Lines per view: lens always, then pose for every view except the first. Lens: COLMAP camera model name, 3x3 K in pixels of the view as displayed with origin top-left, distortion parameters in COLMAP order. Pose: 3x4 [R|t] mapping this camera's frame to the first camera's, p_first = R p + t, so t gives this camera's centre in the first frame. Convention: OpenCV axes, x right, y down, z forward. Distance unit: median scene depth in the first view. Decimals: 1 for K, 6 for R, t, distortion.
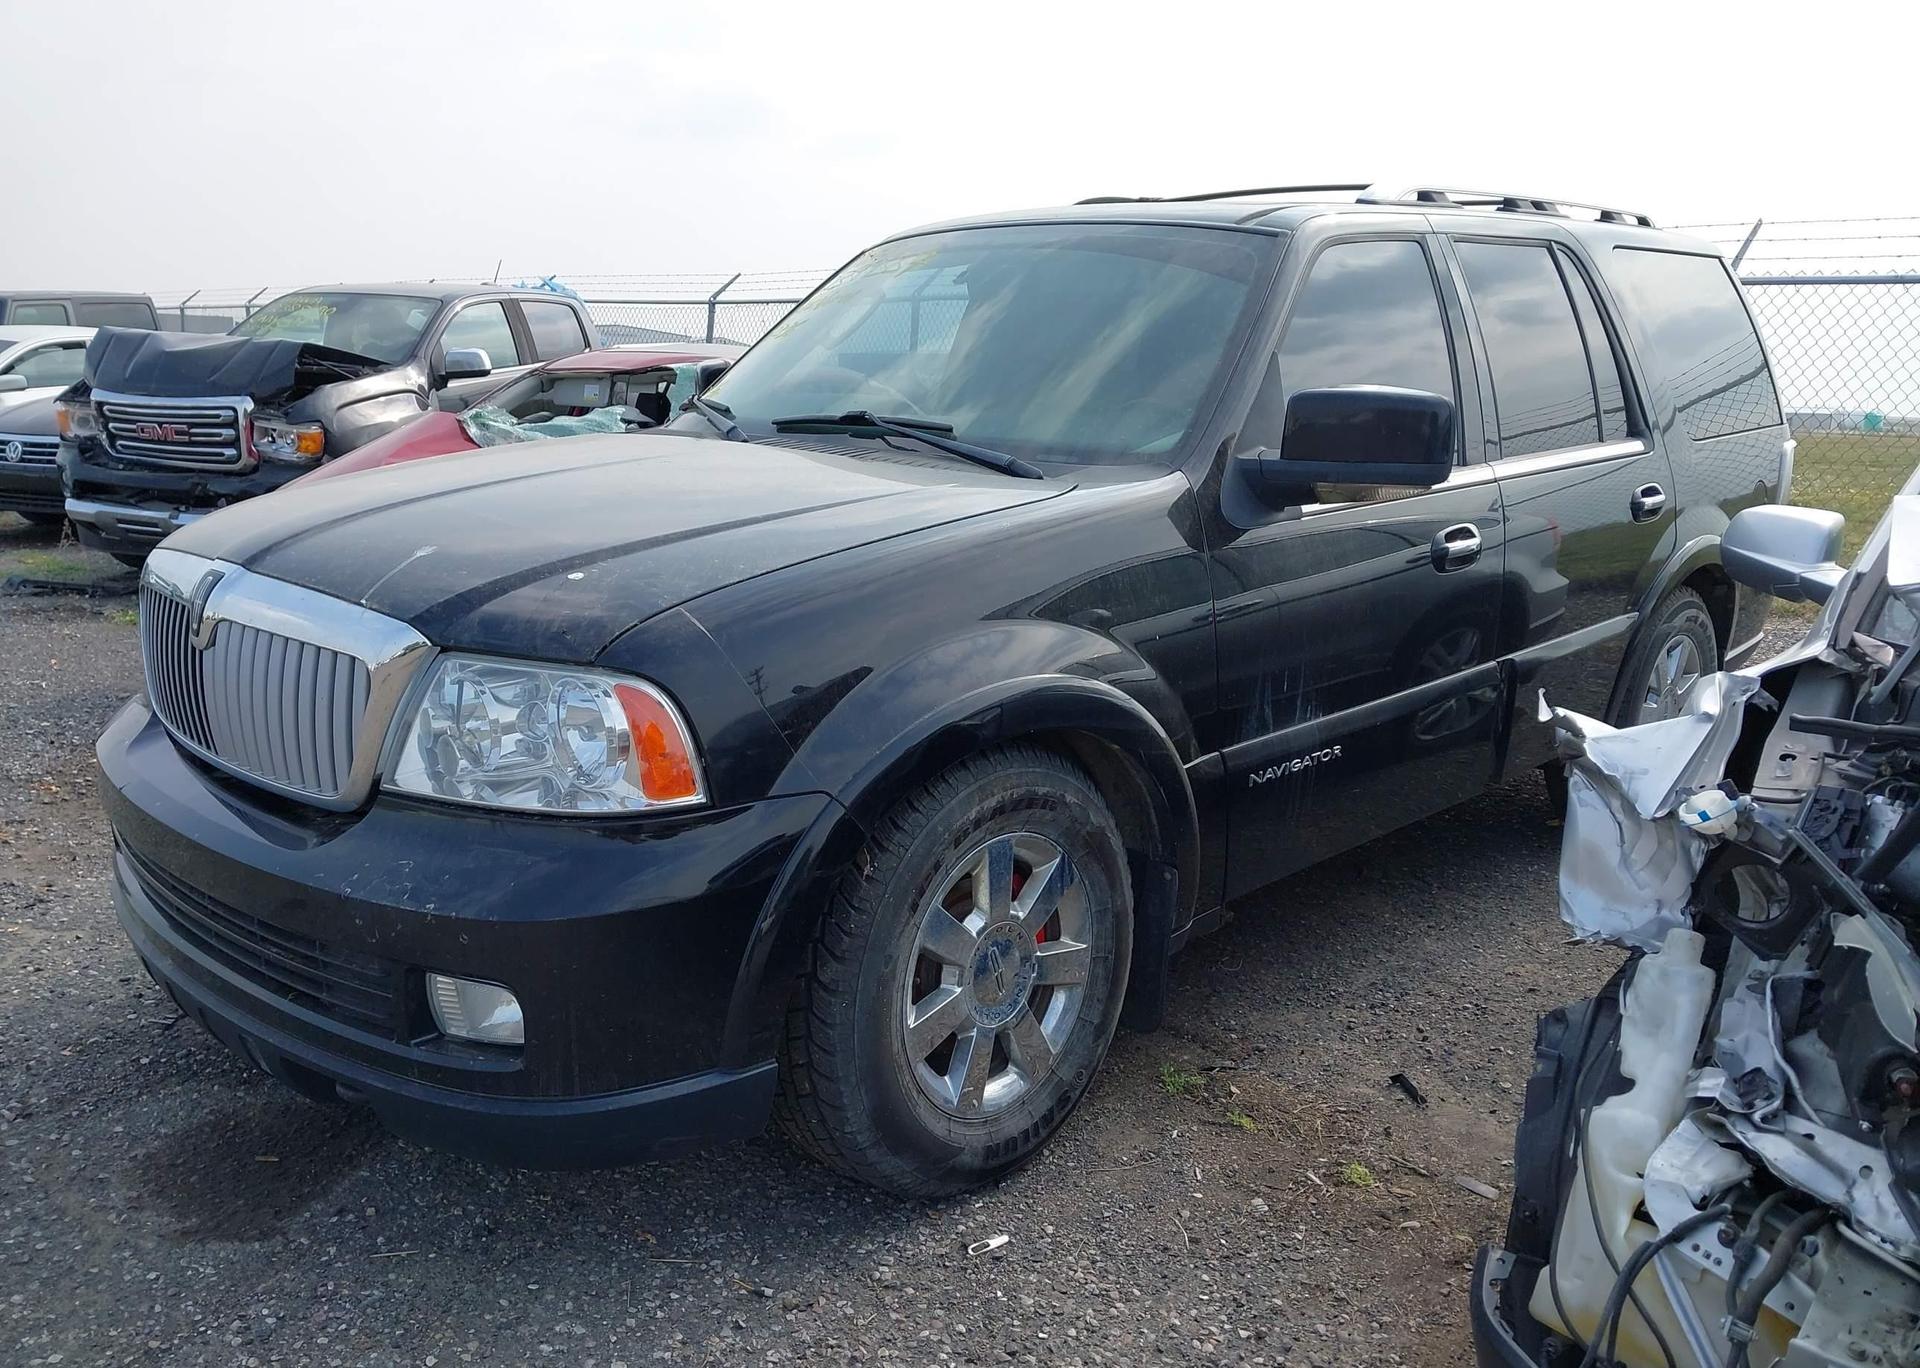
lens RADIAL K [[1533.8, 0, 960.0], [0, 1533.8, 684.0], [0, 0, 1]] dist [-0.001898, -0.005926]
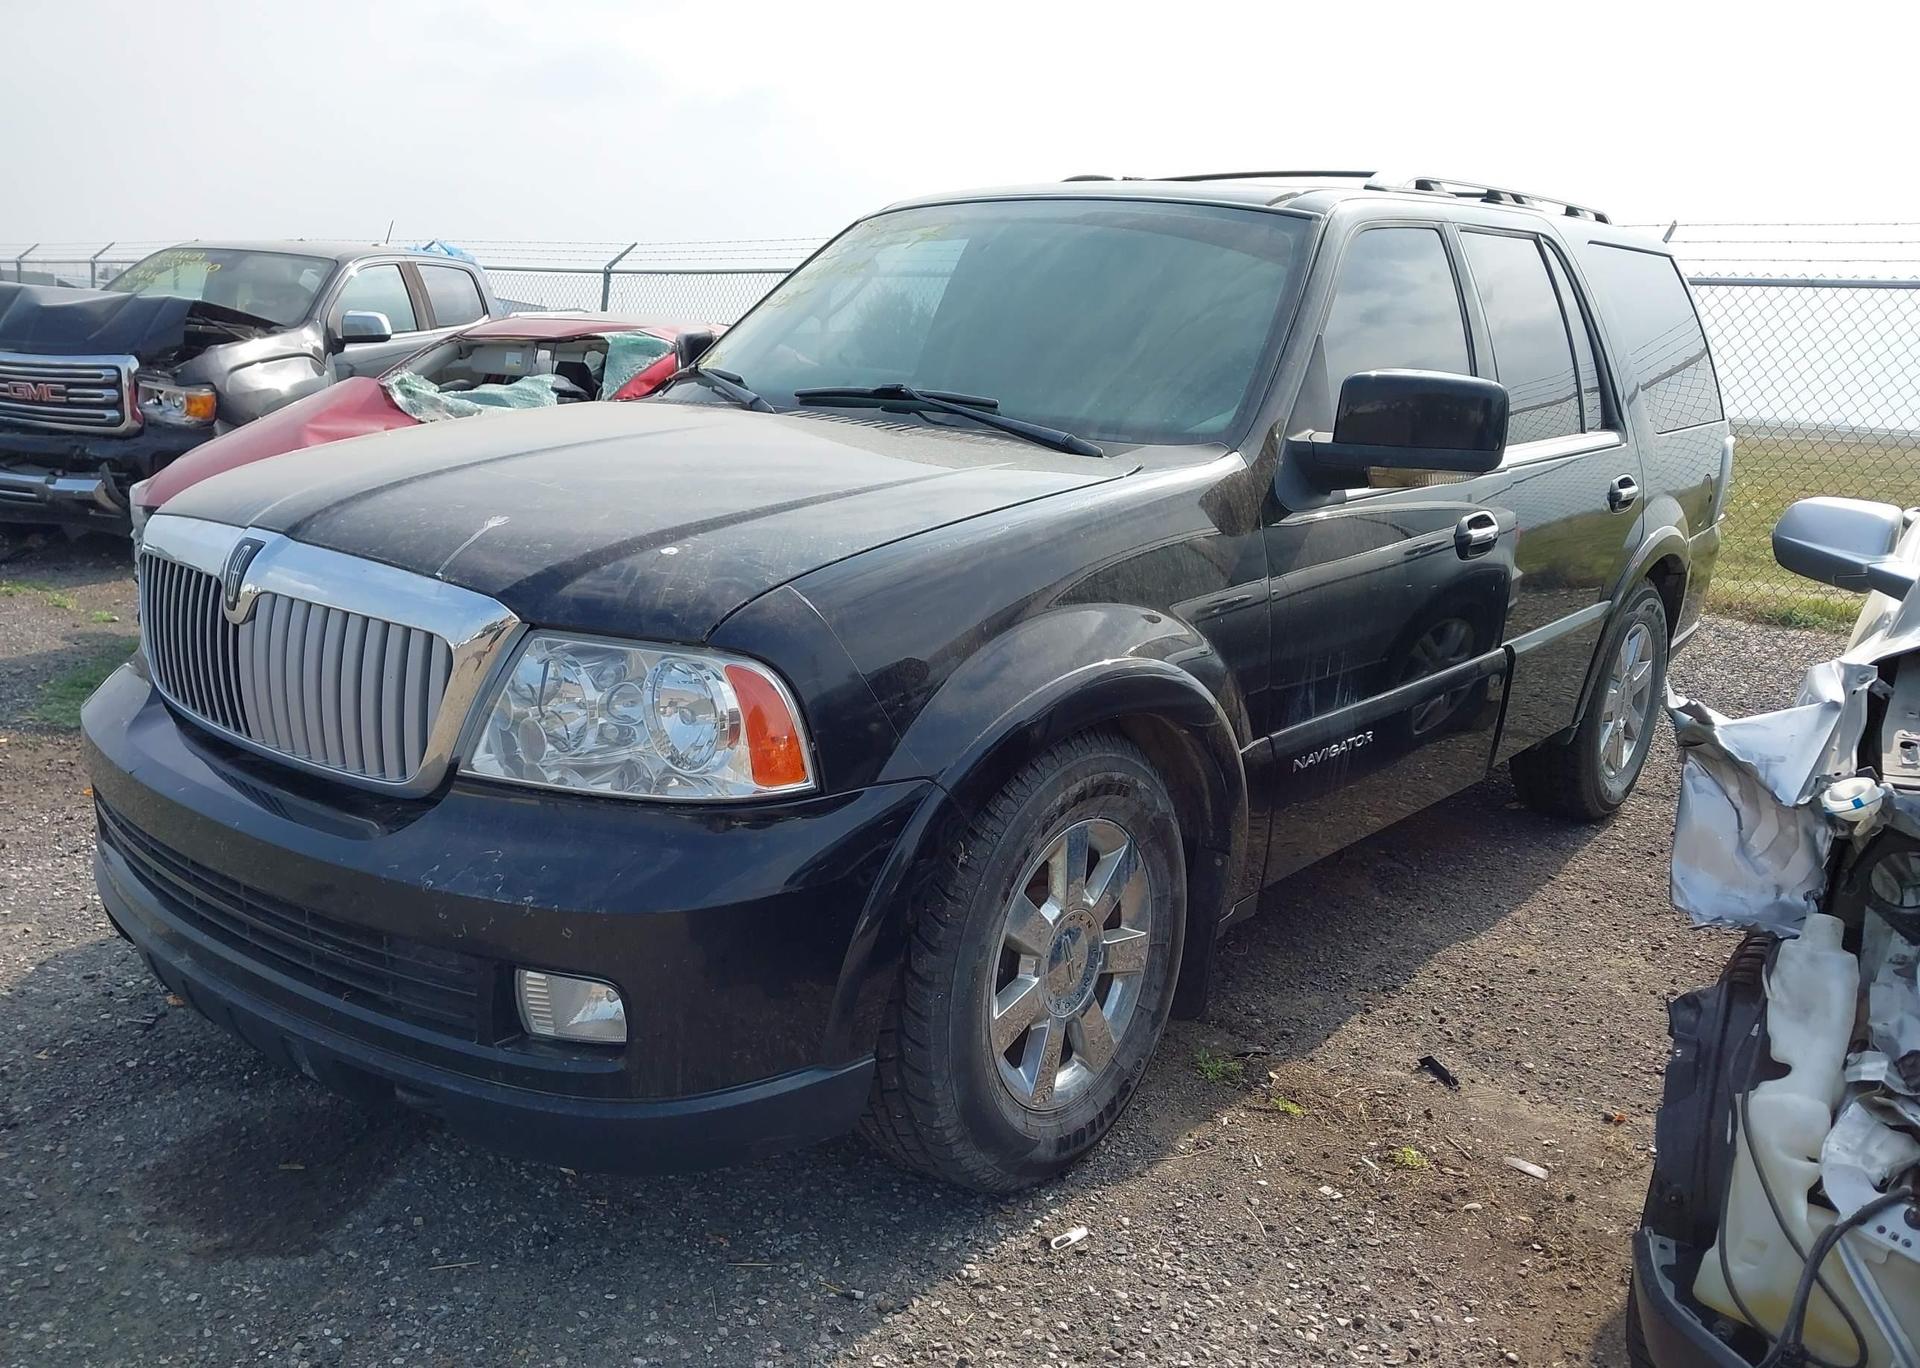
lens RADIAL K [[1533.8, 0, 960.0], [0, 1533.8, 684.0], [0, 0, 1]] dist [-0.001898, -0.005926]
pose [[0.995785, 0.006112, 0.091518, -0.142092], [-0.007235, 0.999902, 0.011952, -0.000422], [-0.091436, -0.012564, 0.995732, 0.033532]]
